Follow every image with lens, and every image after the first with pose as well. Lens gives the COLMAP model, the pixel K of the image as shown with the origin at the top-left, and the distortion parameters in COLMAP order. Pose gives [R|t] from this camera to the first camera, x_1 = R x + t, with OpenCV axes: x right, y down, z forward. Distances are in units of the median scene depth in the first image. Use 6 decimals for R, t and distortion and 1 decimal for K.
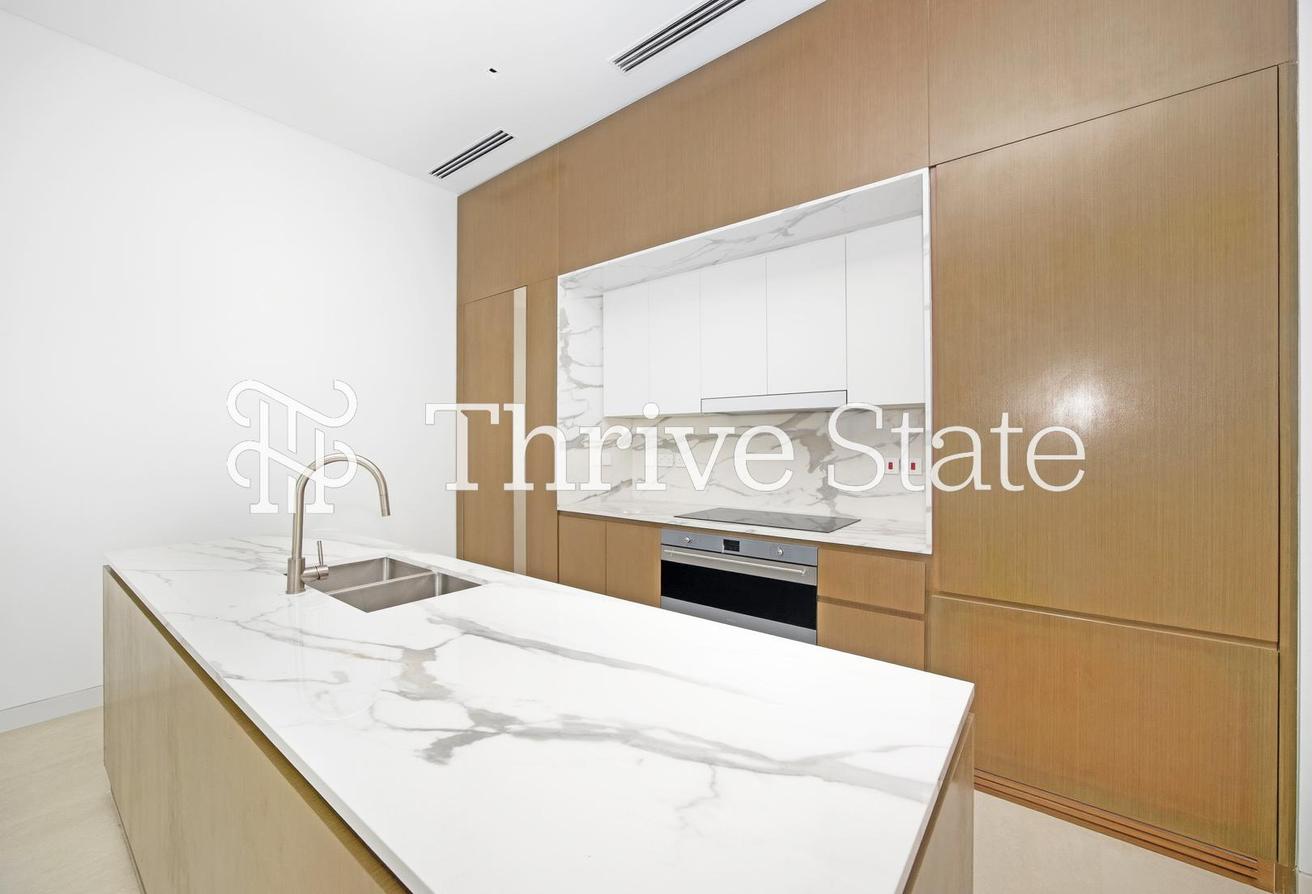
lens RADIAL K [[519.5, 0, 676.5], [0, 519.5, 437.6], [0, 0, 1]] dist [-0.010861, 0.001607]
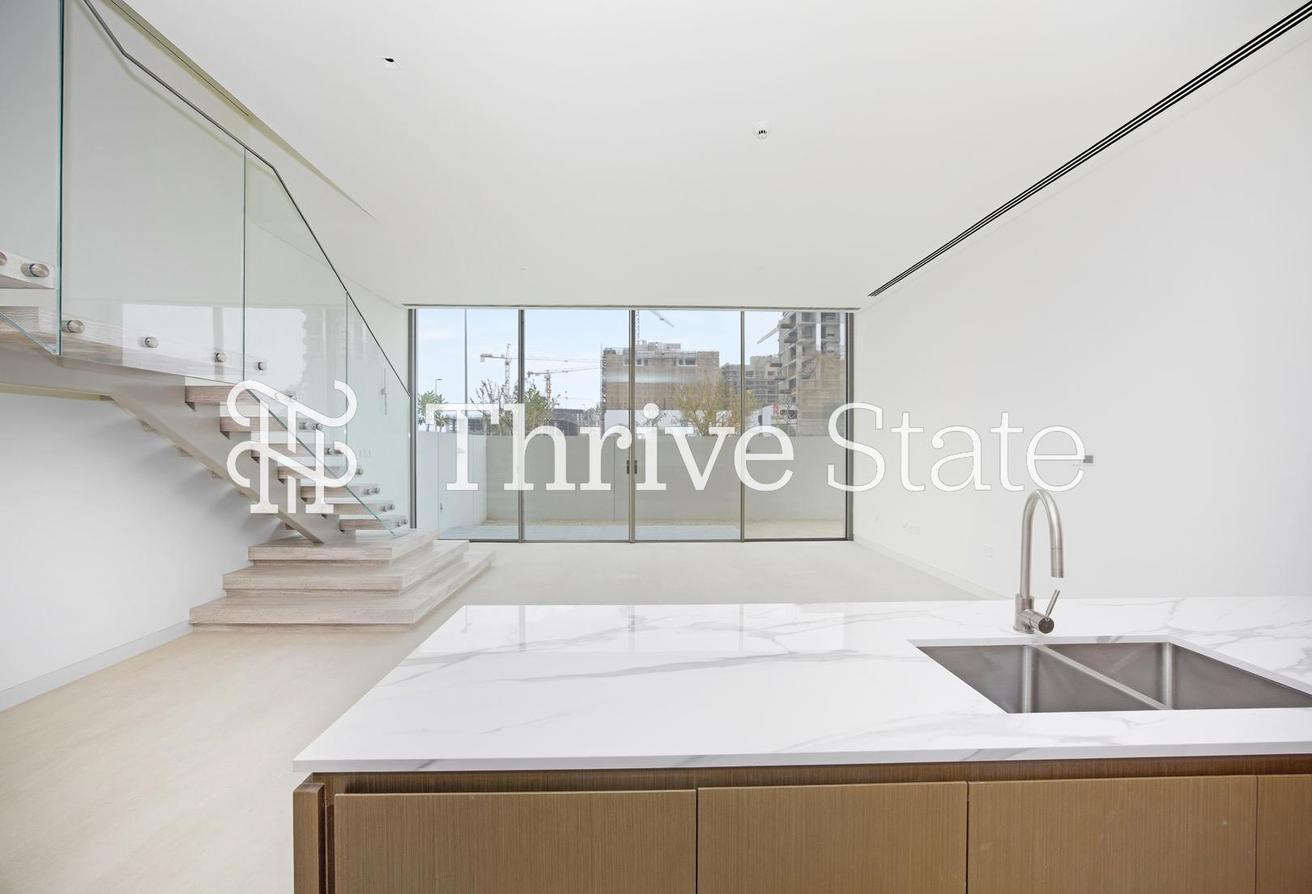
lens RADIAL K [[519.5, 0, 659.1], [0, 519.5, 445.7], [0, 0, 1]] dist [-0.010861, 0.001607]
pose [[-0.778747, 0.005843, -0.627311, 0.565713], [0.011927, 0.999914, -0.005493, -0.070498], [0.627225, -0.011759, -0.778750, 1.875518]]
